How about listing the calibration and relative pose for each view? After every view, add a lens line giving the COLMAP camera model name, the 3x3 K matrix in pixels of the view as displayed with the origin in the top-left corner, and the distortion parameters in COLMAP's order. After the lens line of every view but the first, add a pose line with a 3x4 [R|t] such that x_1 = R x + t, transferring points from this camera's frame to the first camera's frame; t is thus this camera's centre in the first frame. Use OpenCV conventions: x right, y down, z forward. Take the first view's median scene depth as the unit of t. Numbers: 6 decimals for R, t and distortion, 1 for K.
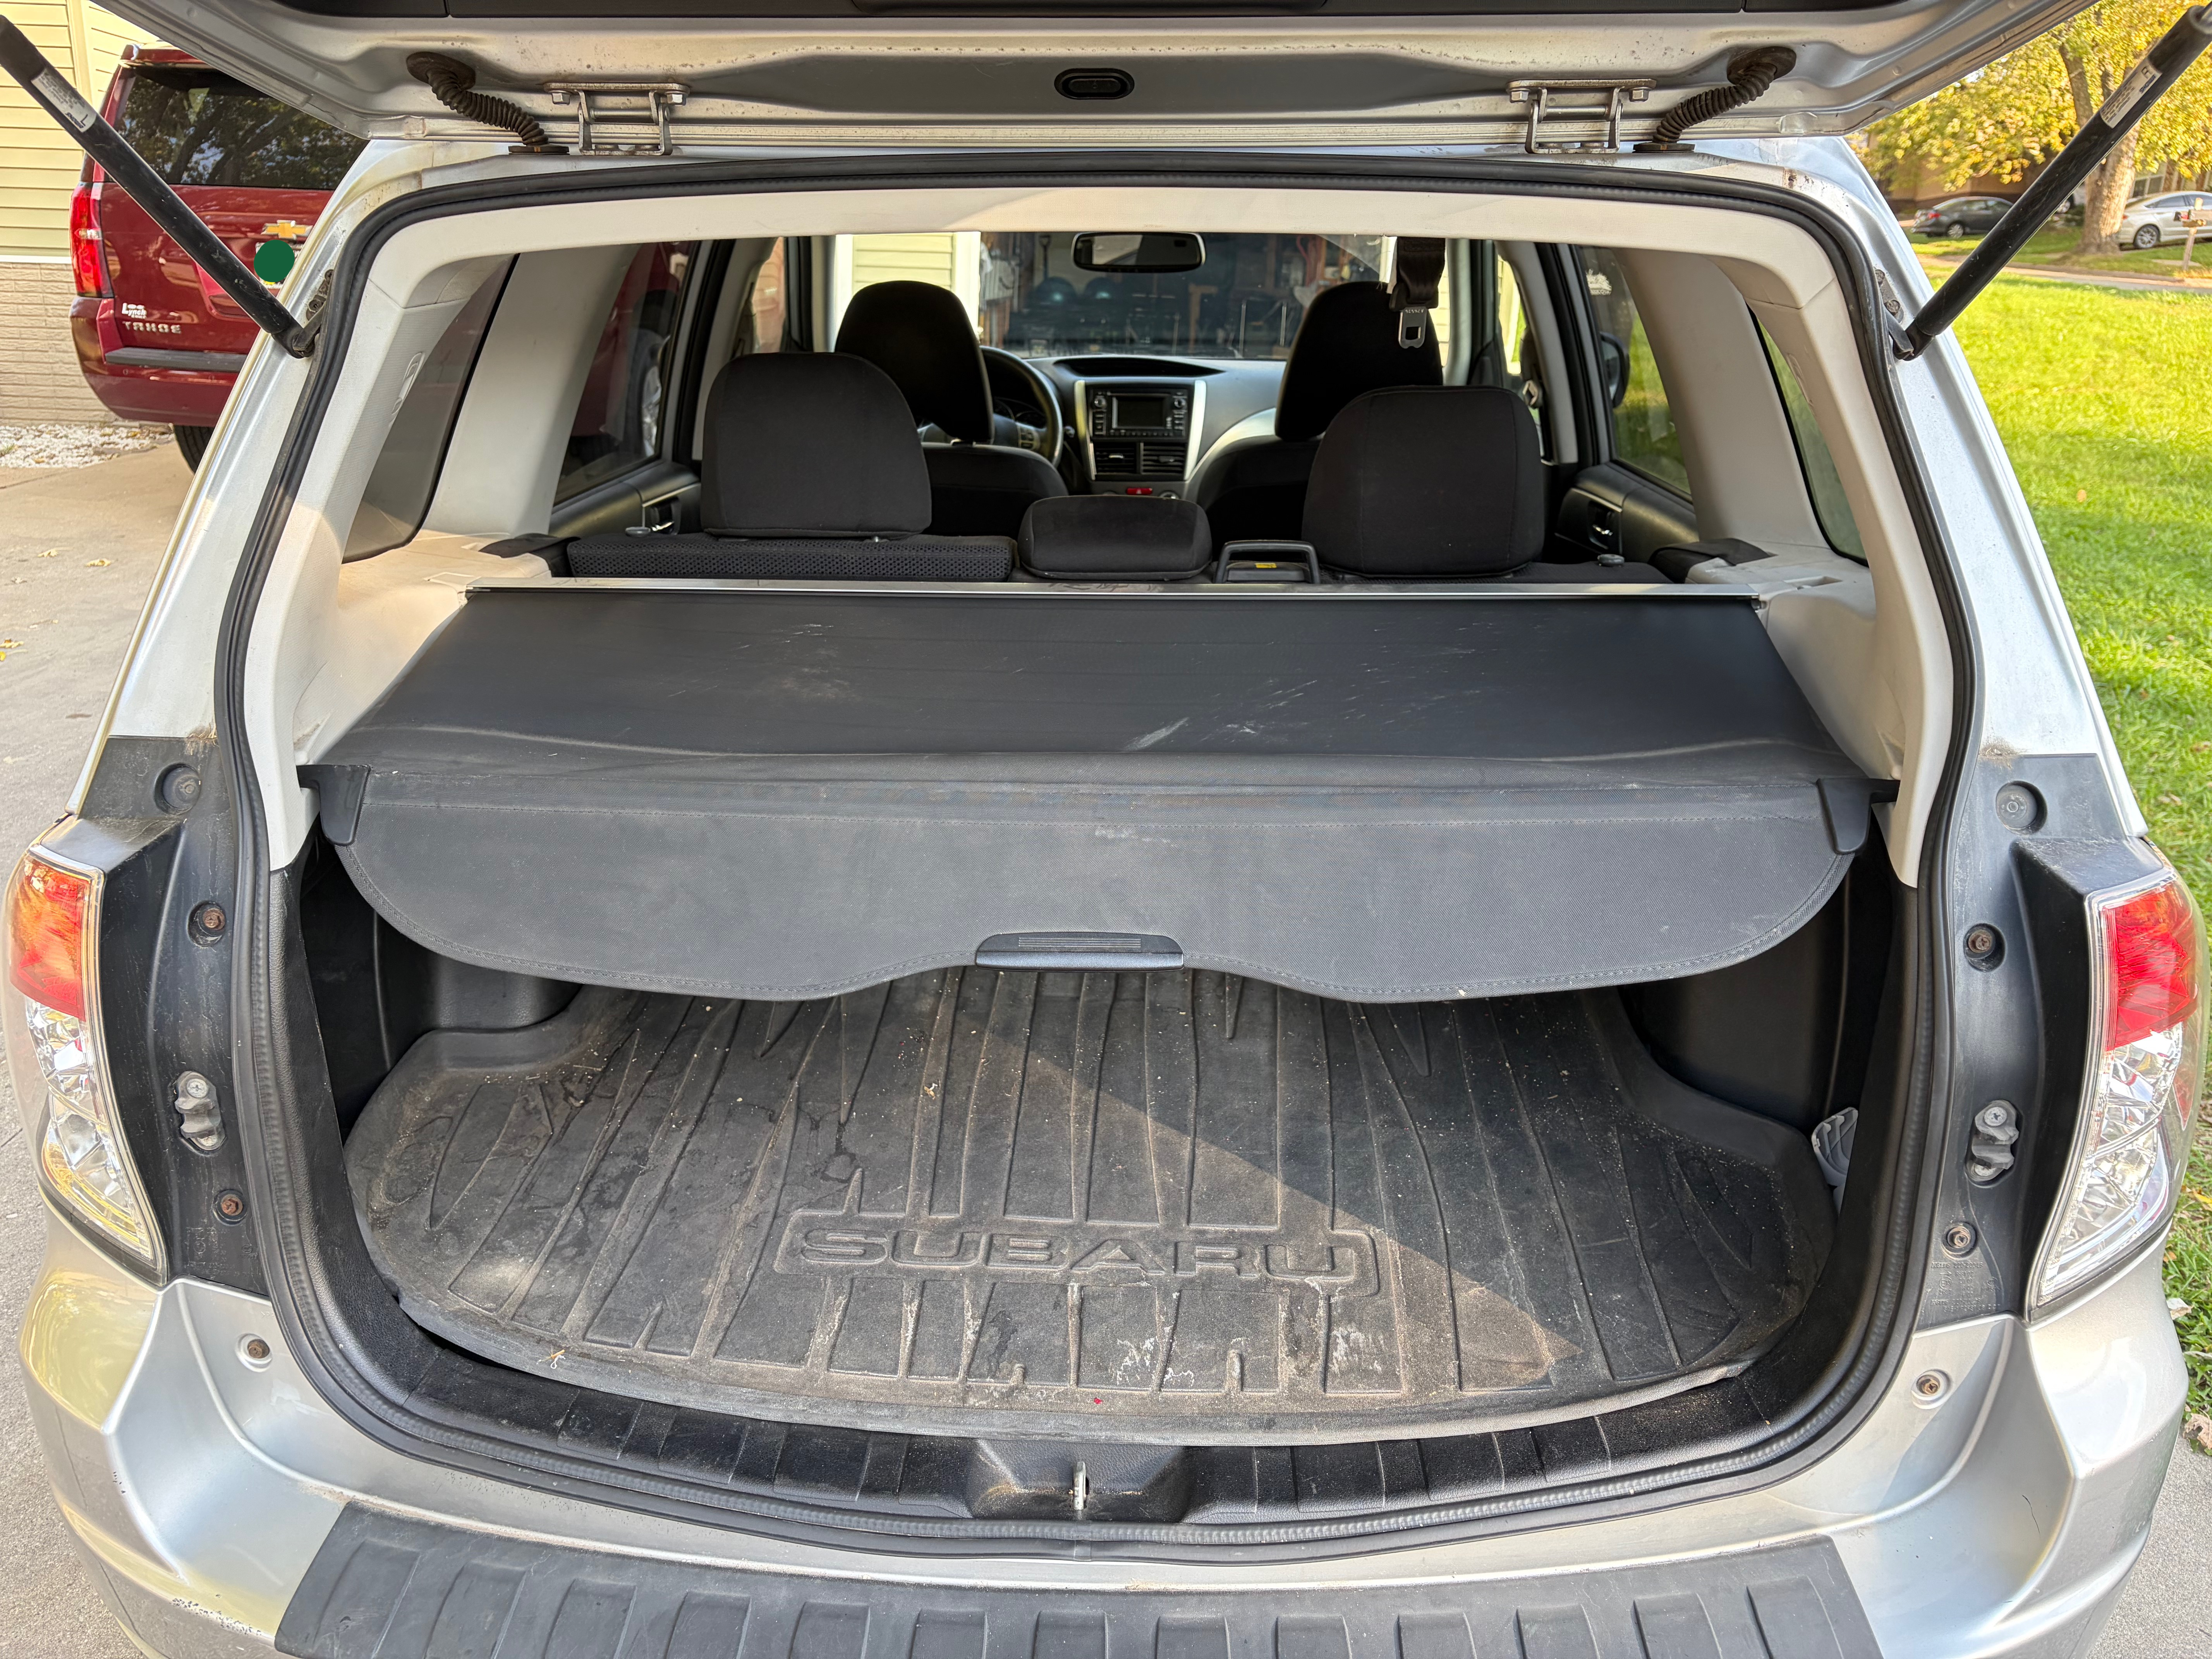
lens RADIAL K [[1694.8, 0, 1095.2], [0, 1694.8, 828.3], [0, 0, 1]] dist [0.026652, -0.031133]
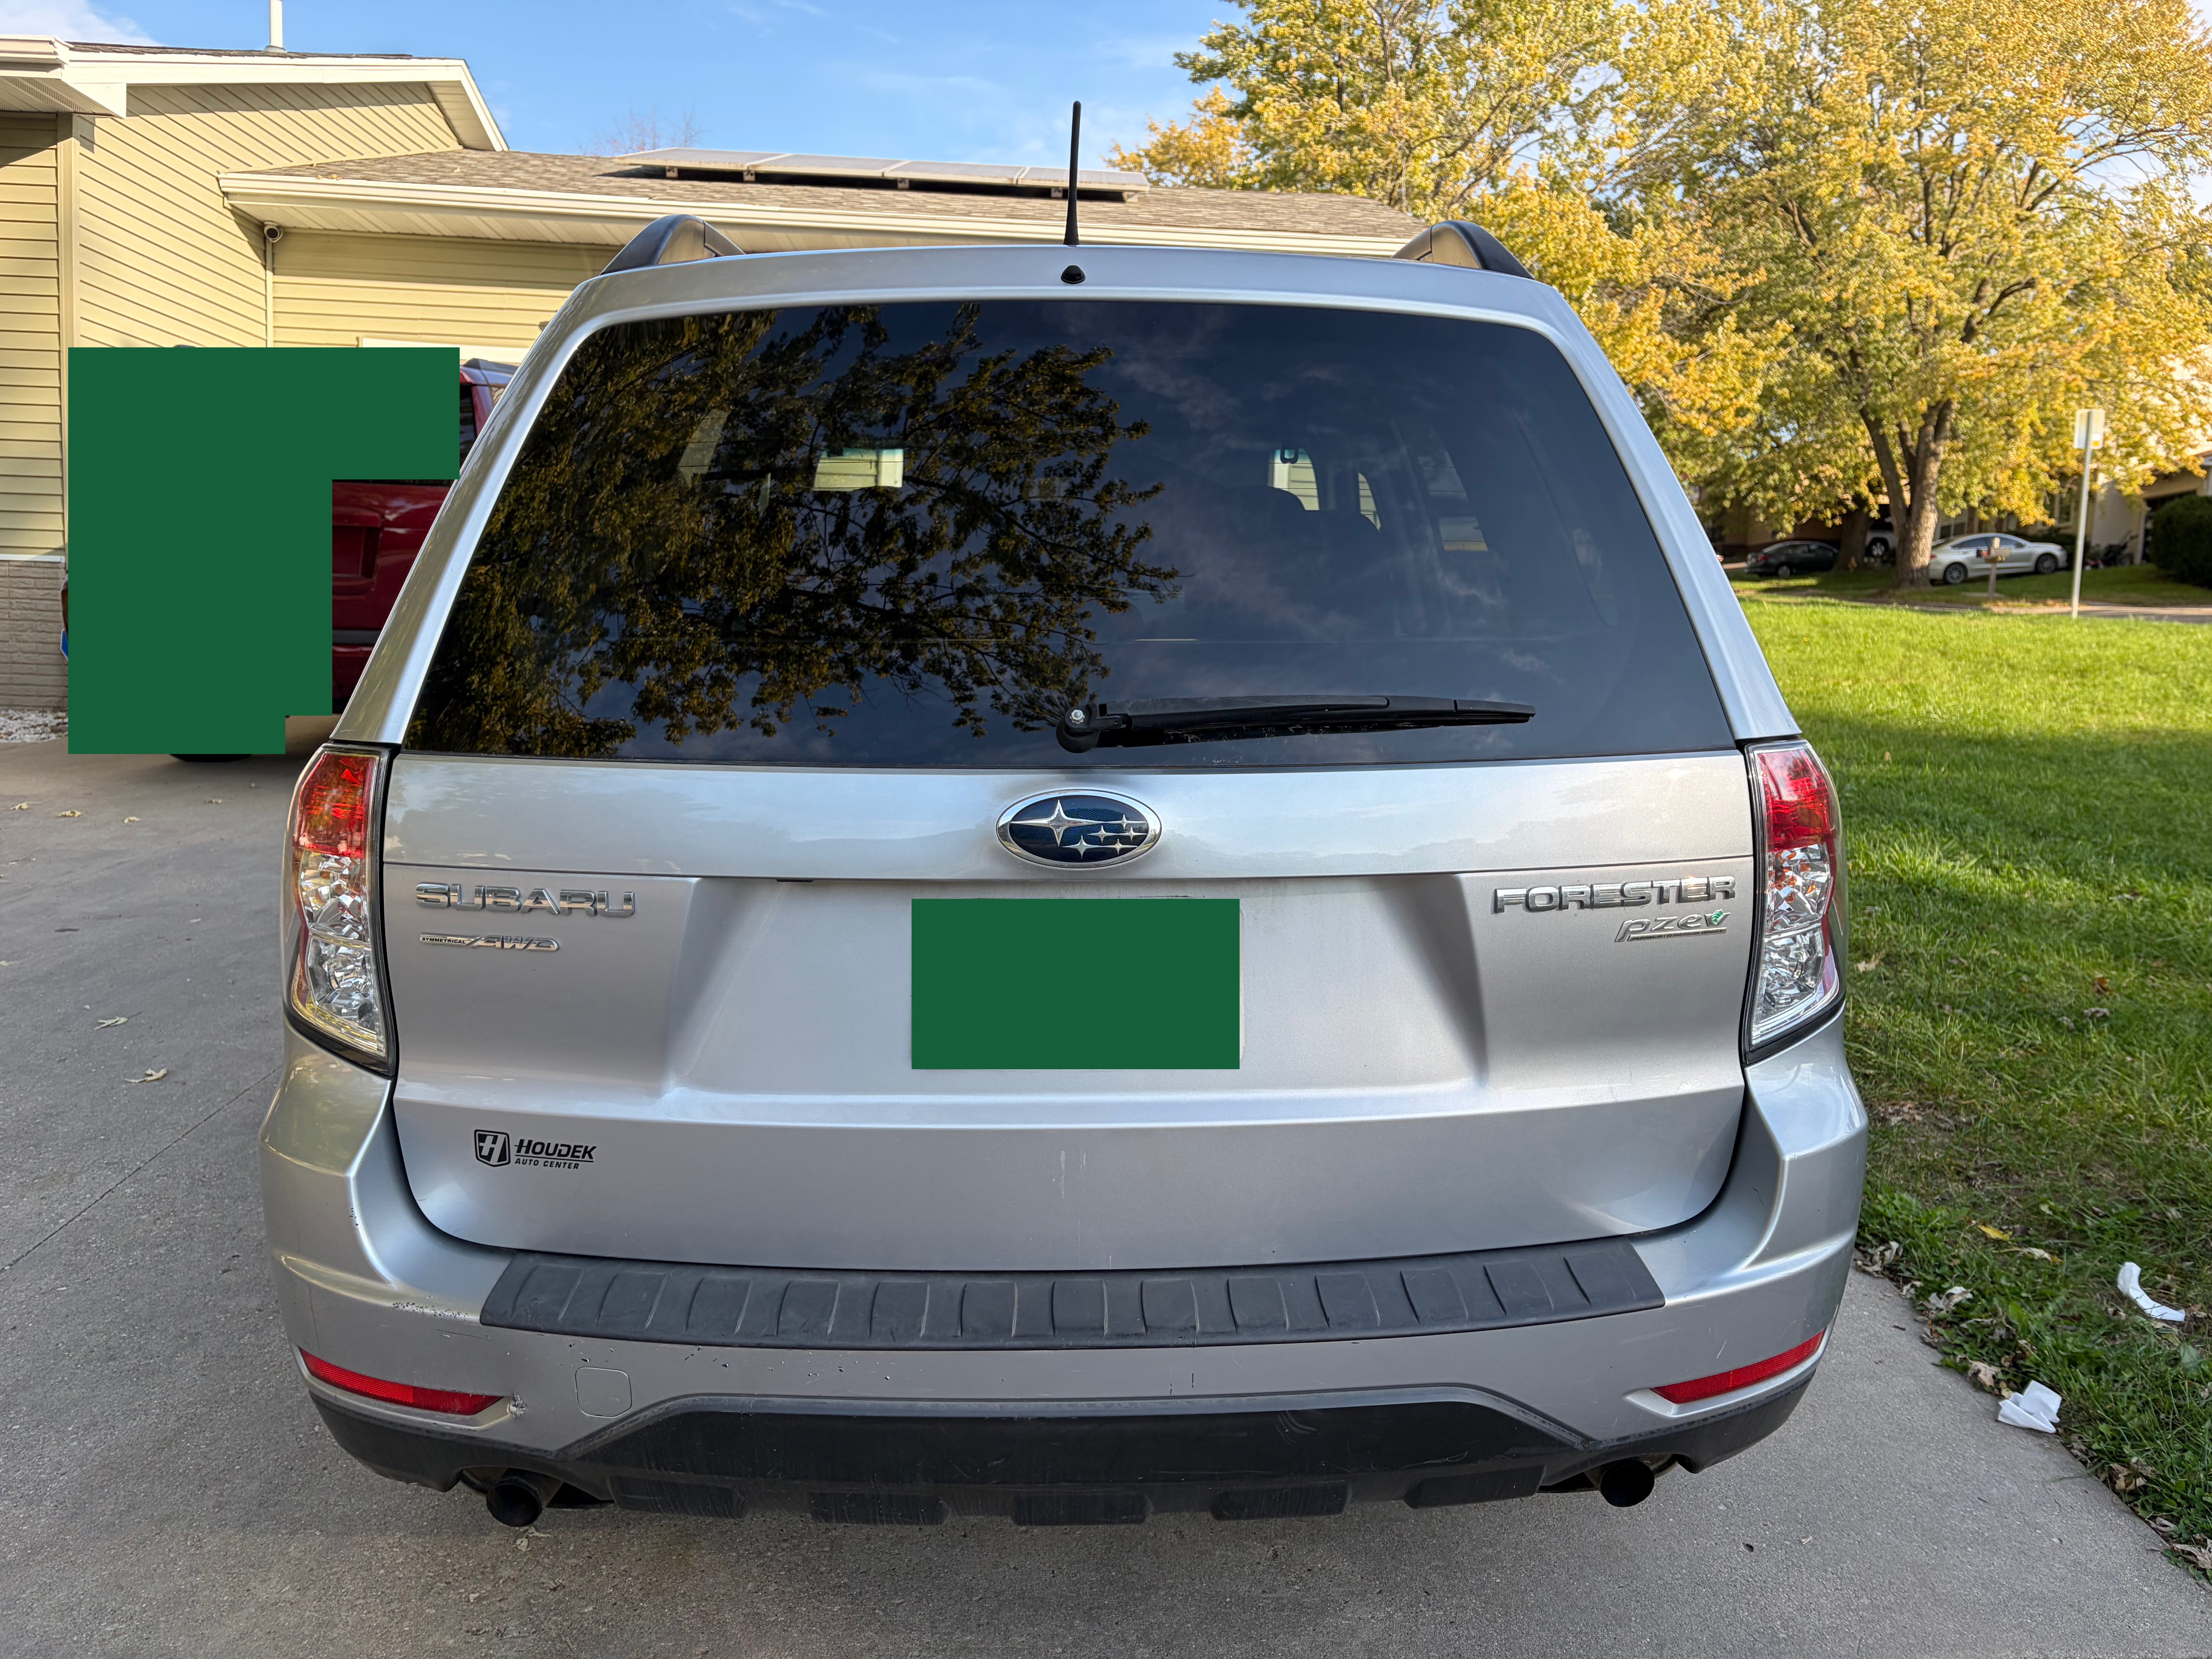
lens RADIAL K [[1647.9, 0, 1109.6], [0, 1647.9, 822.7], [0, 0, 1]] dist [0.056078, -0.075838]
pose [[0.997800, -0.008262, 0.065772, -0.065902], [0.019929, 0.983690, -0.178762, 0.305519], [-0.063222, 0.179680, 0.981691, -0.336660]]
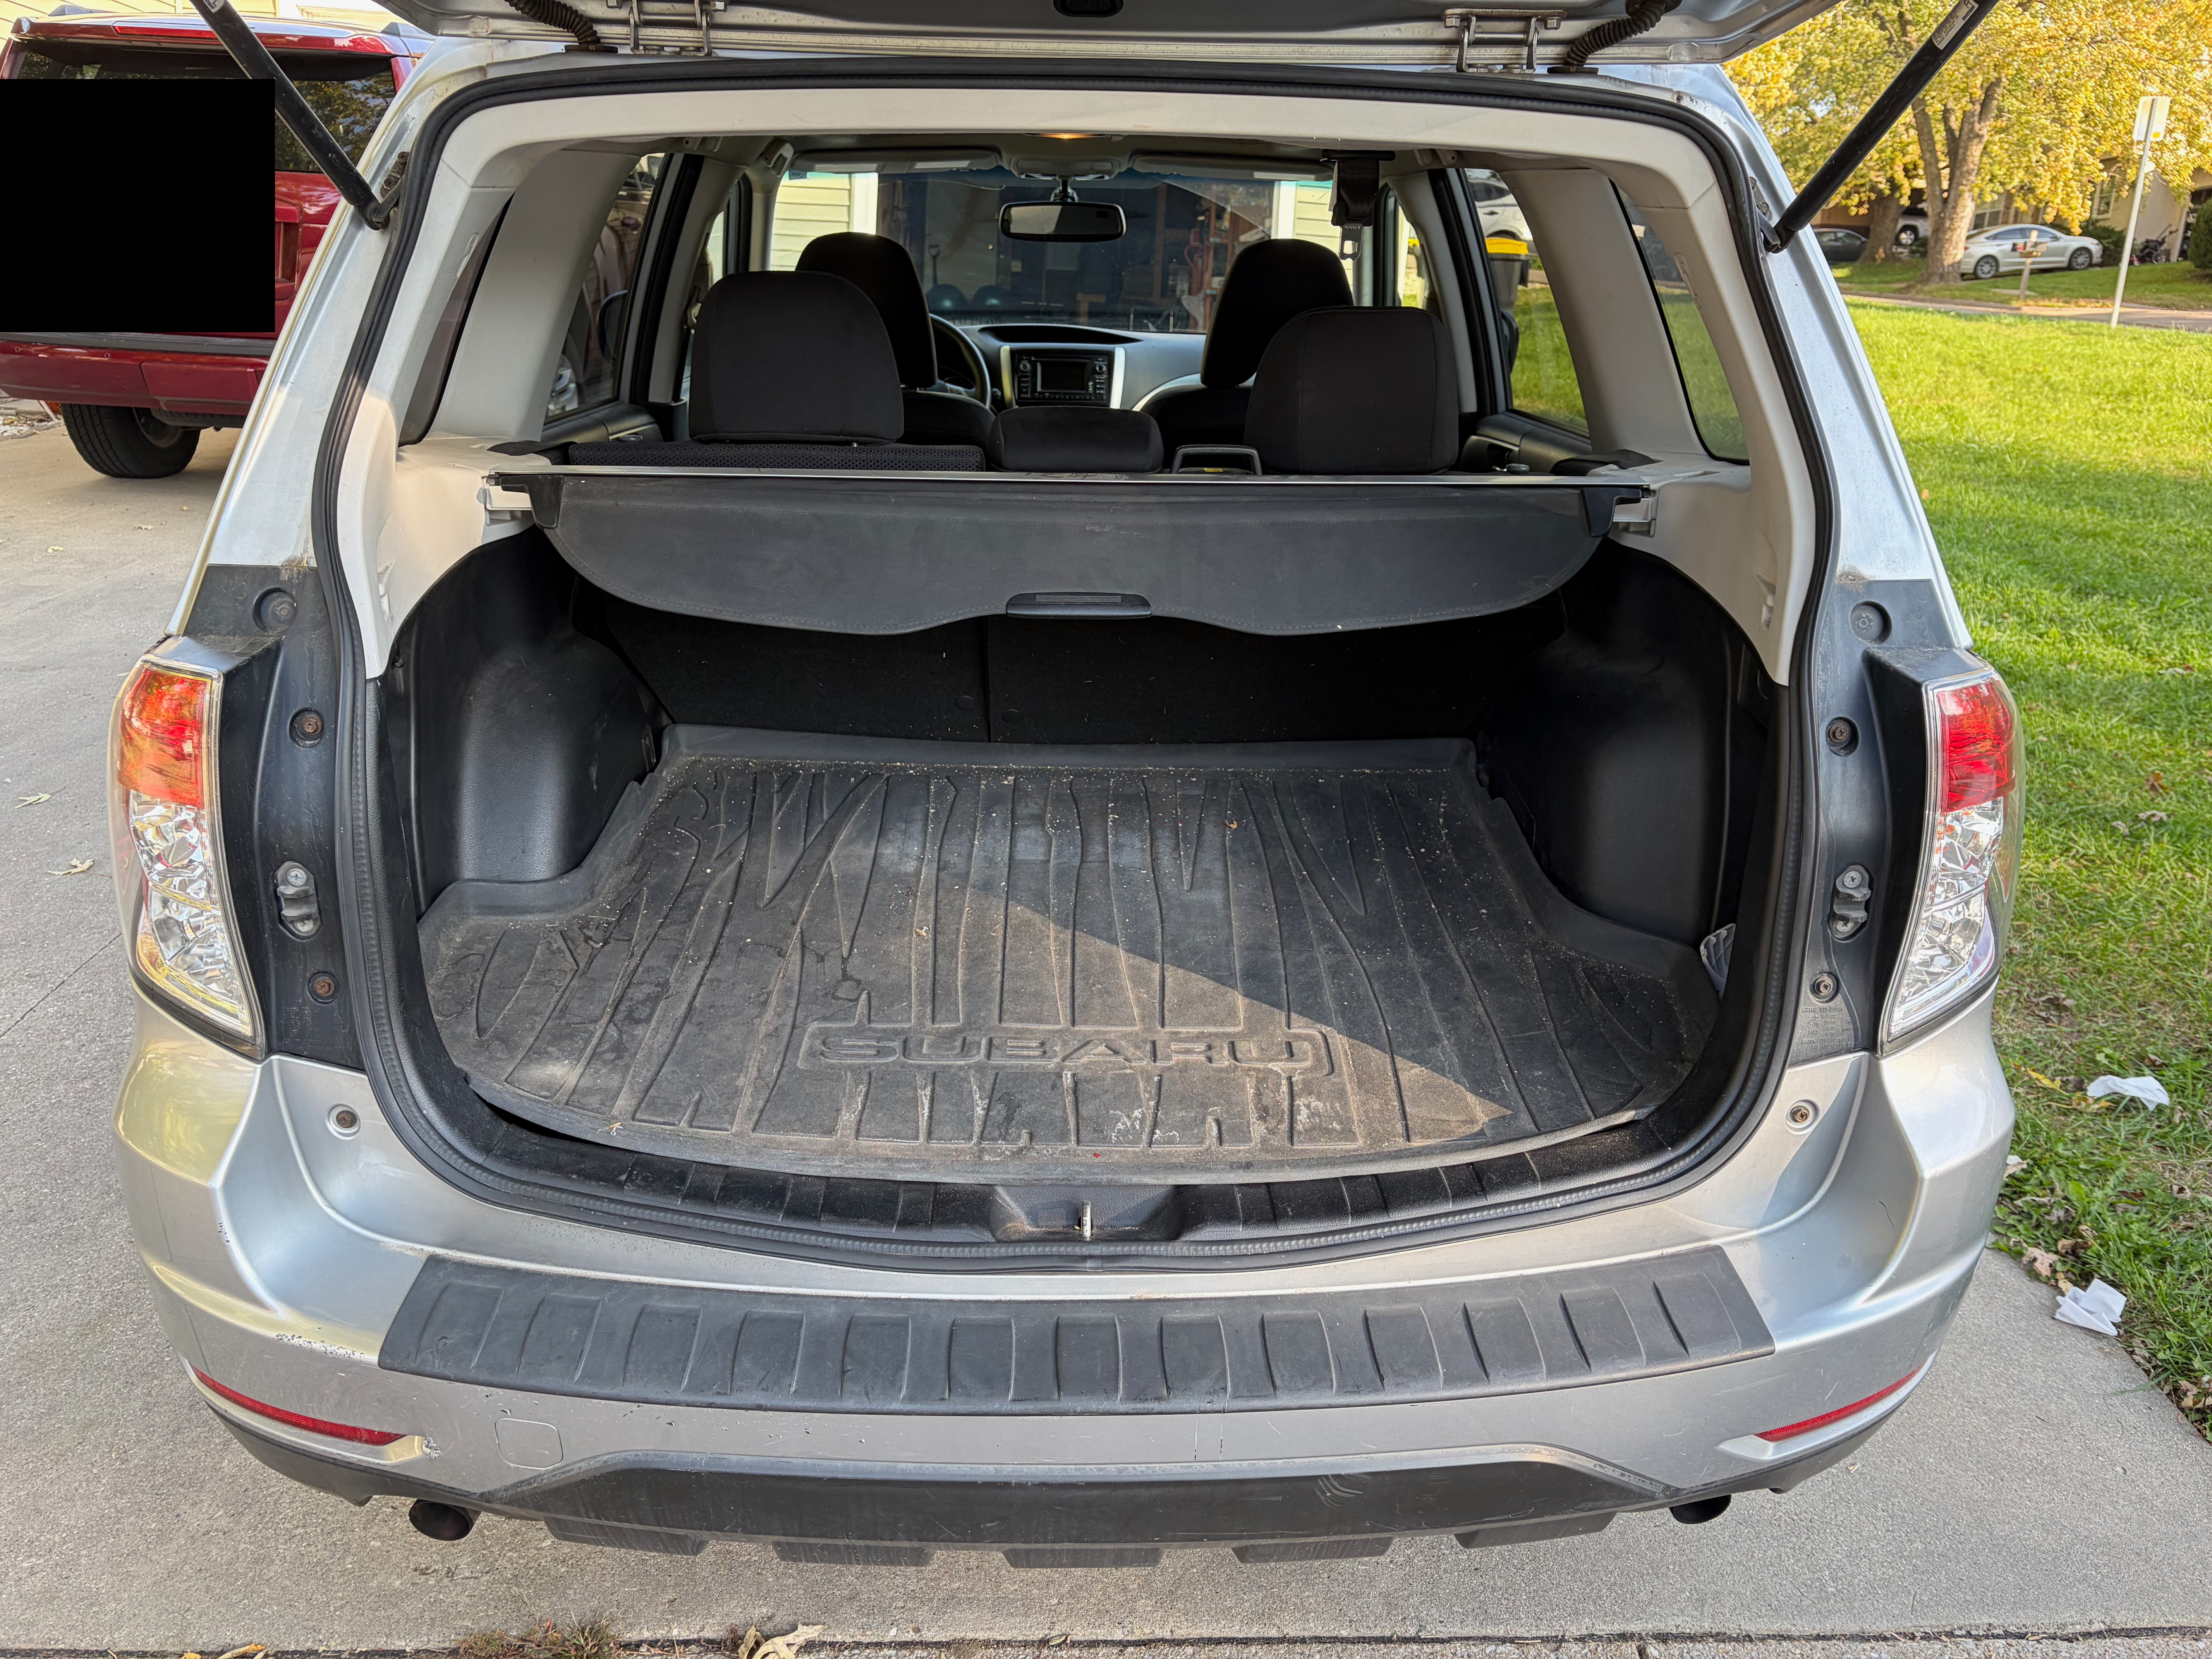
lens RADIAL K [[1678.5, 0, 1106.0], [0, 1678.5, 829.5], [0, 0, 1]] dist [0.044516, -0.065870]
pose [[0.997435, -0.007409, 0.071191, -0.071998], [0.007654, 0.999966, -0.003171, 0.121491], [-0.071165, 0.003707, 0.997458, -0.133490]]
